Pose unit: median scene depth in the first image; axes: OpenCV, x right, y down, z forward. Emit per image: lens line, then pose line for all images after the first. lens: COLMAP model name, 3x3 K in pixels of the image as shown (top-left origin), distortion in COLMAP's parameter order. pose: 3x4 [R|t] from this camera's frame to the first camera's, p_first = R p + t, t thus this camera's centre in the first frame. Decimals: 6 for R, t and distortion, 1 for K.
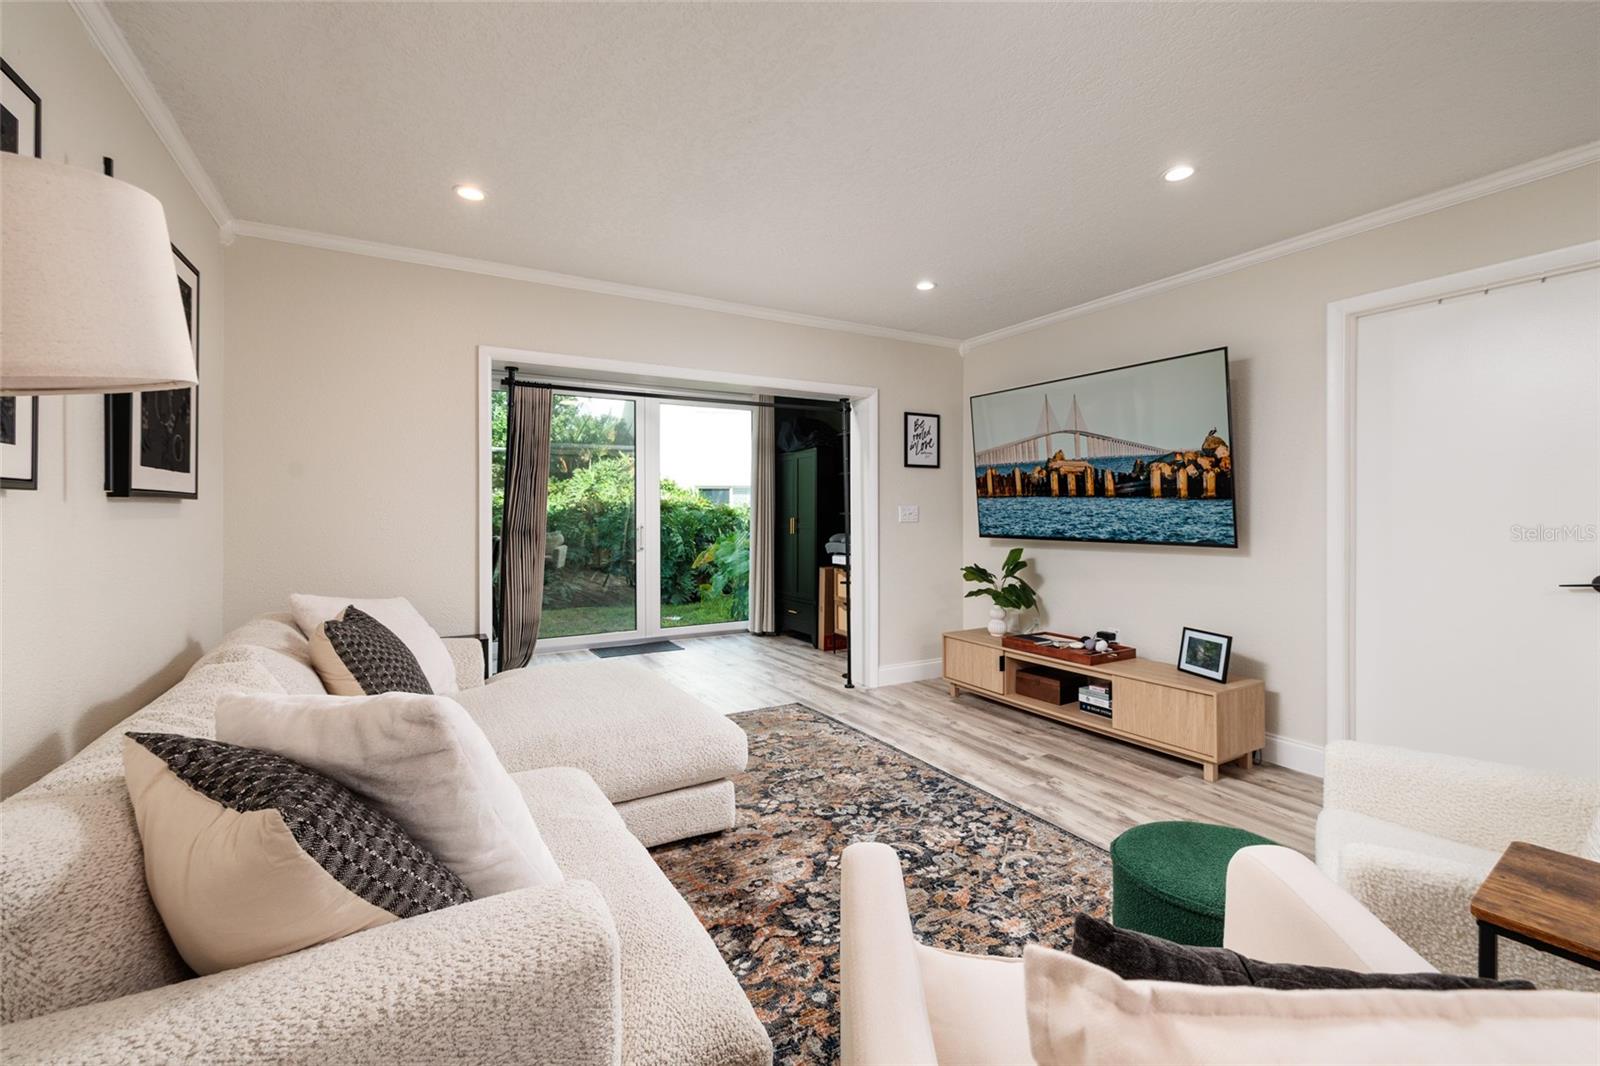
lens RADIAL K [[688.3, 0, 823.5], [0, 688.3, 514.6], [0, 0, 1]] dist [0.001916, 0.000160]
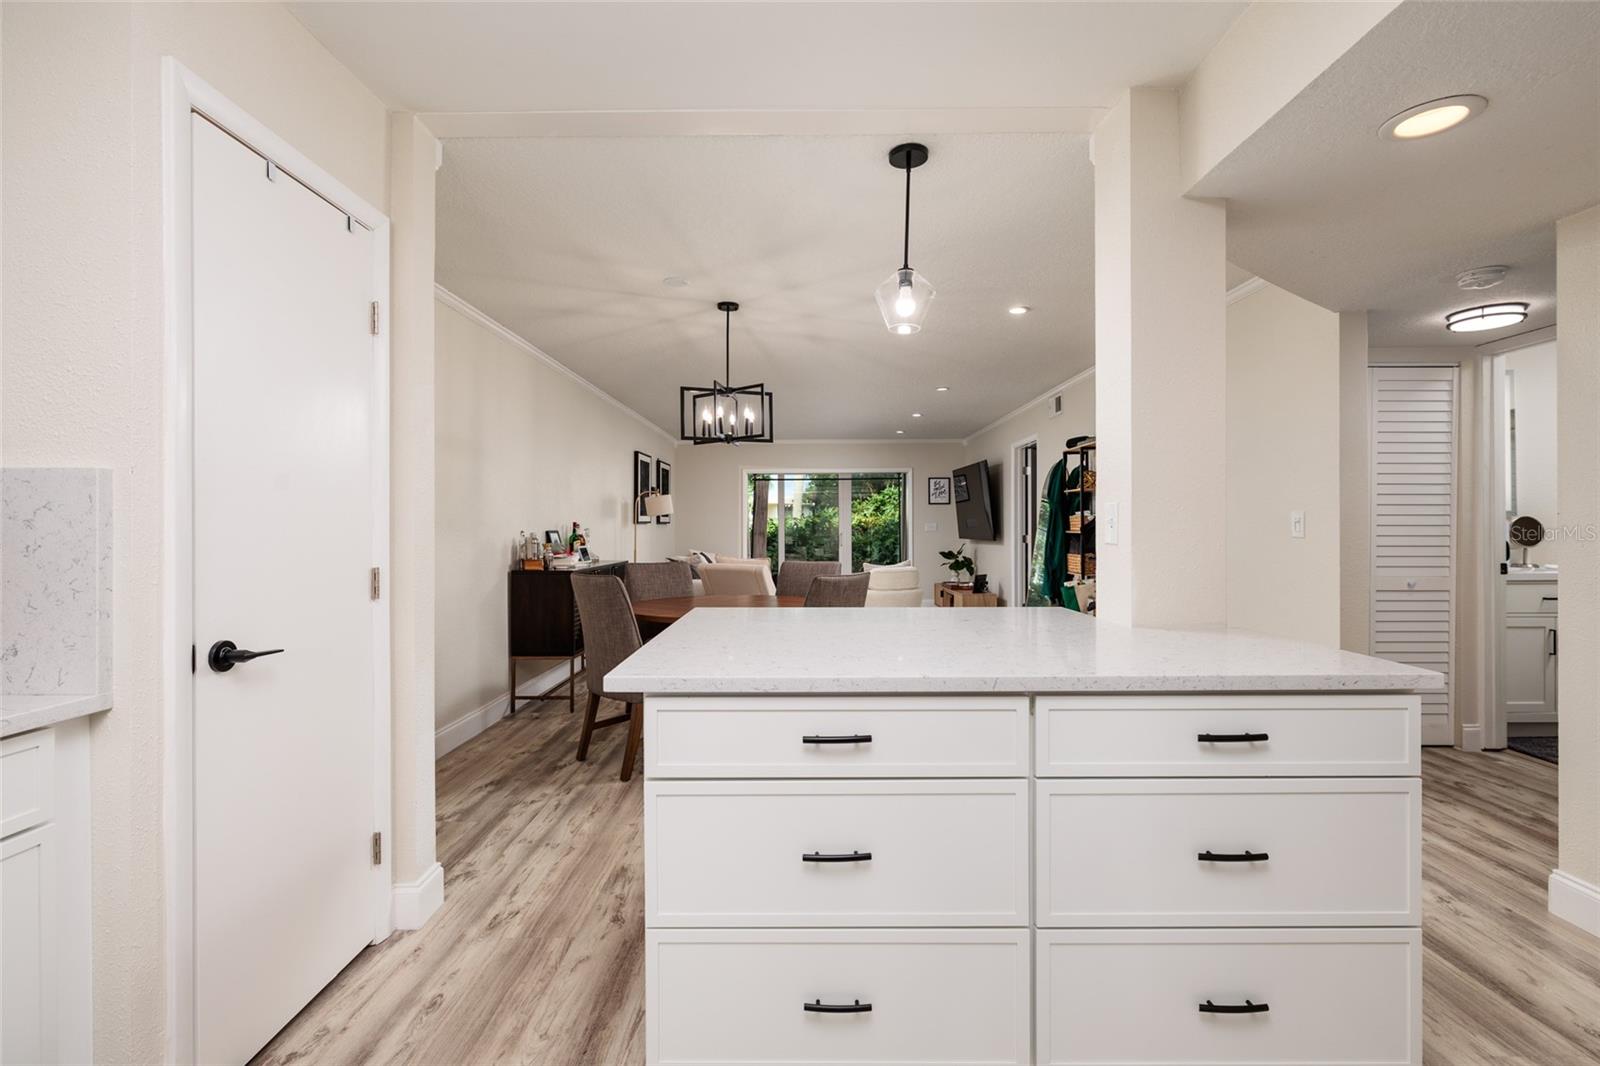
lens RADIAL K [[700.1, 0, 807.2], [0, 700.1, 526.7], [0, 0, 1]] dist [0.000793, 0.000097]
pose [[0.849226, 0.002734, -0.528022, 1.453225], [-0.001840, 0.999996, 0.002219, -0.009635], [0.528026, -0.000913, 0.849228, -1.540860]]
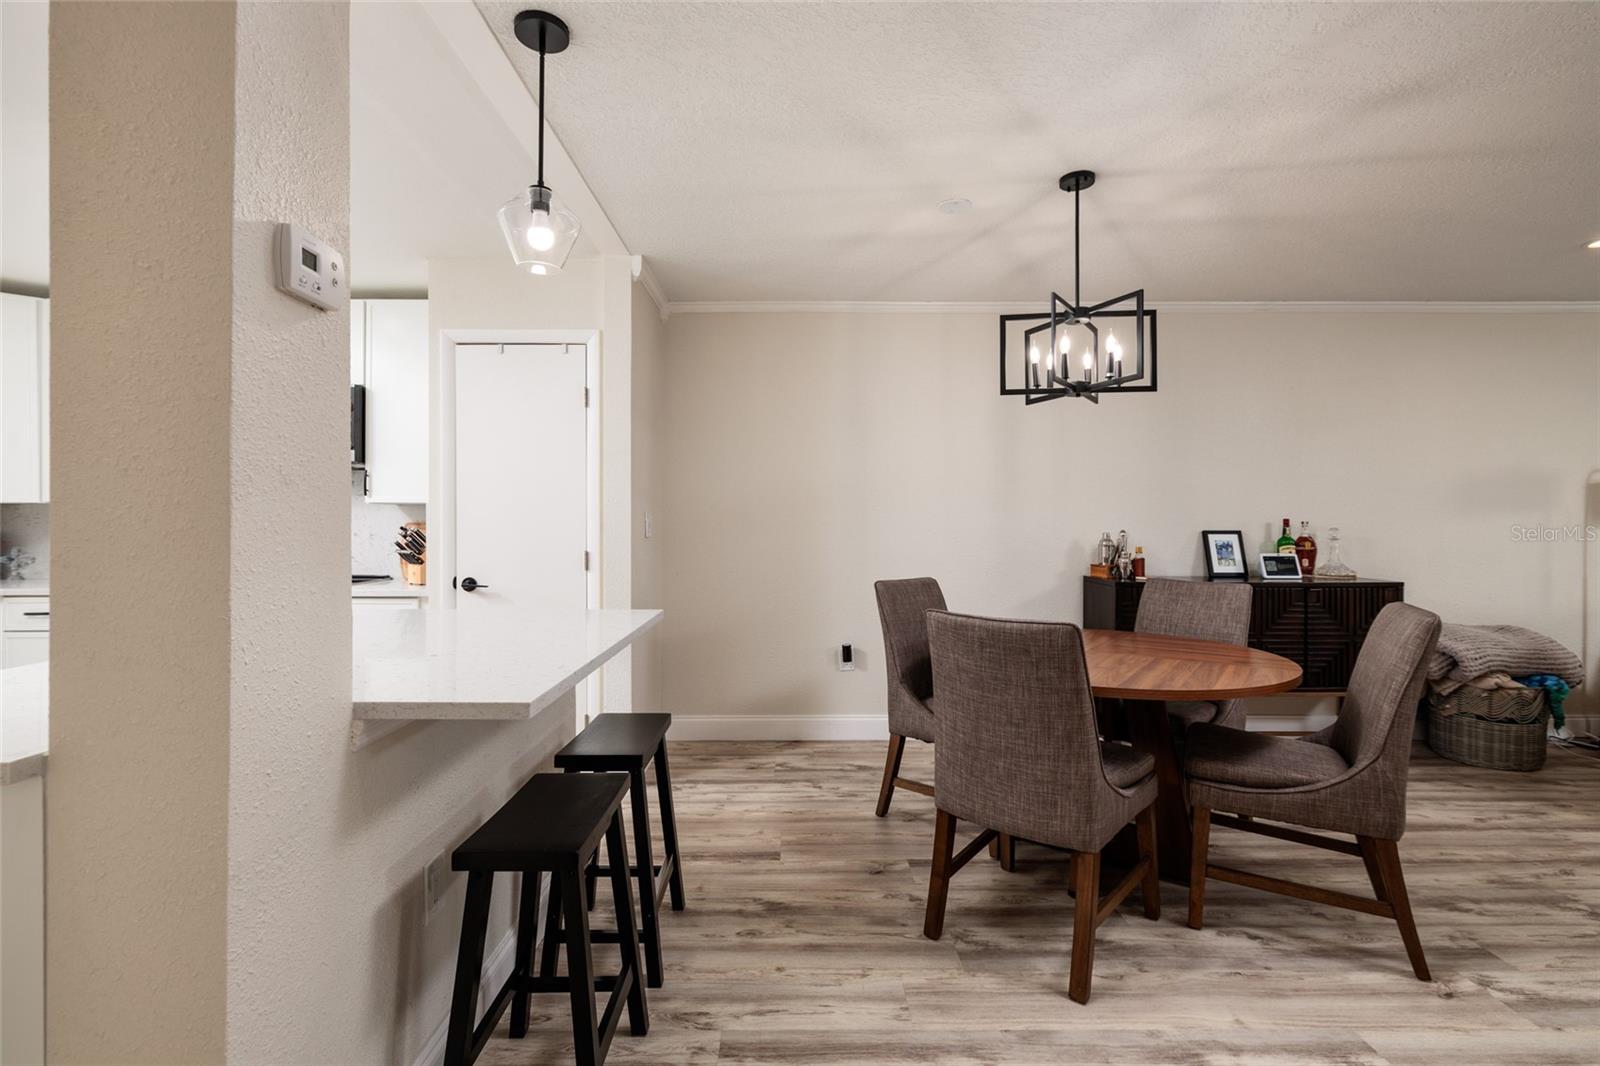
lens RADIAL K [[723.1, 0, 797.7], [0, 723.1, 517.8], [0, 0, 1]] dist [0.003482, 0.000545]
pose [[-0.507872, -0.003990, -0.861423, 1.540291], [0.001542, 0.999983, -0.005540, -0.011663], [0.861431, -0.004142, -0.507858, -0.442970]]
